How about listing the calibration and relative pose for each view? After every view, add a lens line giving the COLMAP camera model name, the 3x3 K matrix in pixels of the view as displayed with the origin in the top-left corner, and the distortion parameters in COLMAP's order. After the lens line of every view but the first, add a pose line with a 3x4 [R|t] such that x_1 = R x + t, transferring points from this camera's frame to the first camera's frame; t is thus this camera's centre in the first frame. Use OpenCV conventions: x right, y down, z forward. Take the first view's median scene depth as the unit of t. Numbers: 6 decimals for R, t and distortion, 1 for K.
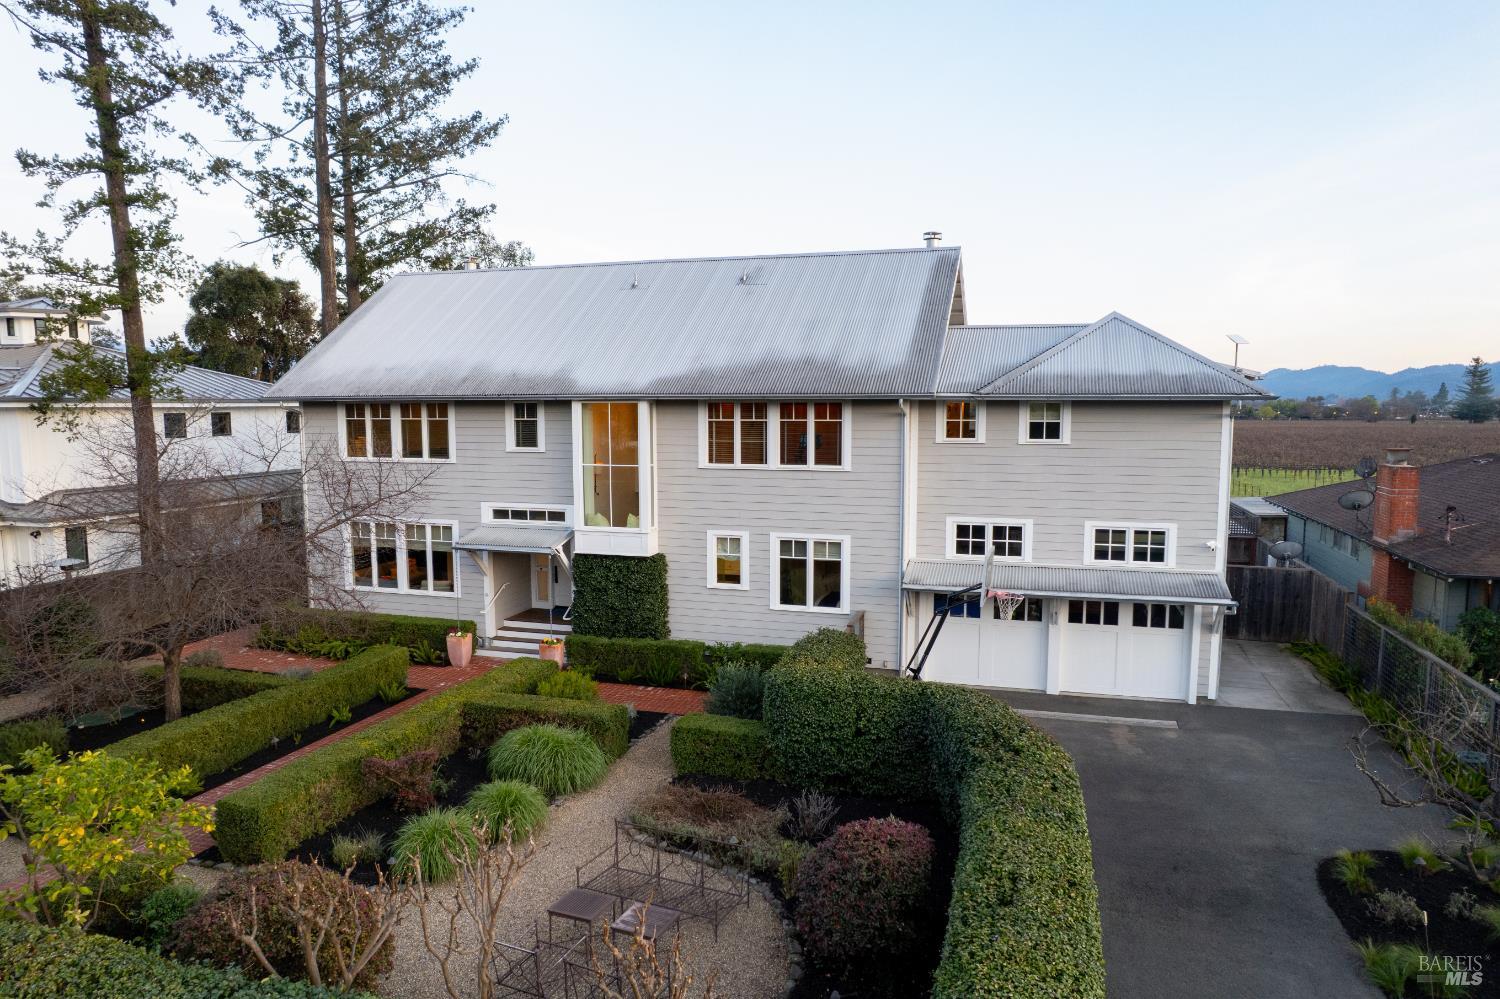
lens RADIAL K [[967.9, 0, 764.4], [0, 967.9, 499.3], [0, 0, 1]] dist [-0.082456, 0.065666]
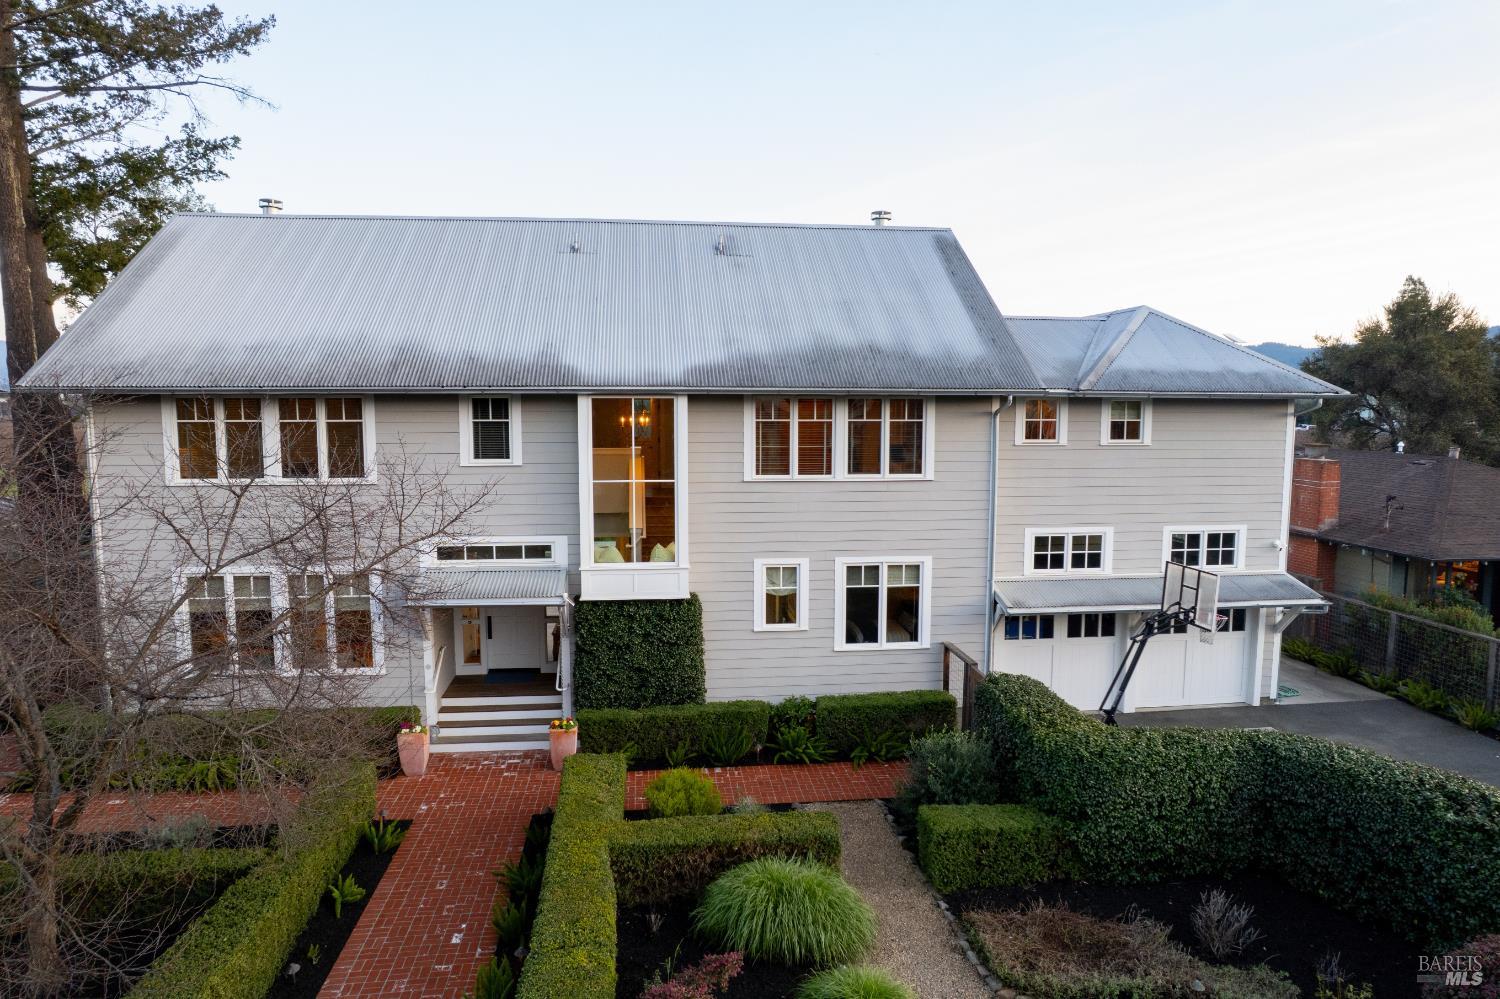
lens RADIAL K [[967.9, 0, 764.4], [0, 967.9, 499.3], [0, 0, 1]] dist [-0.082456, 0.065666]
pose [[0.918644, -0.036710, 0.393377, -0.368174], [0.036016, 0.999309, 0.009149, -0.024593], [-0.393442, 0.005763, 0.919332, 0.272046]]
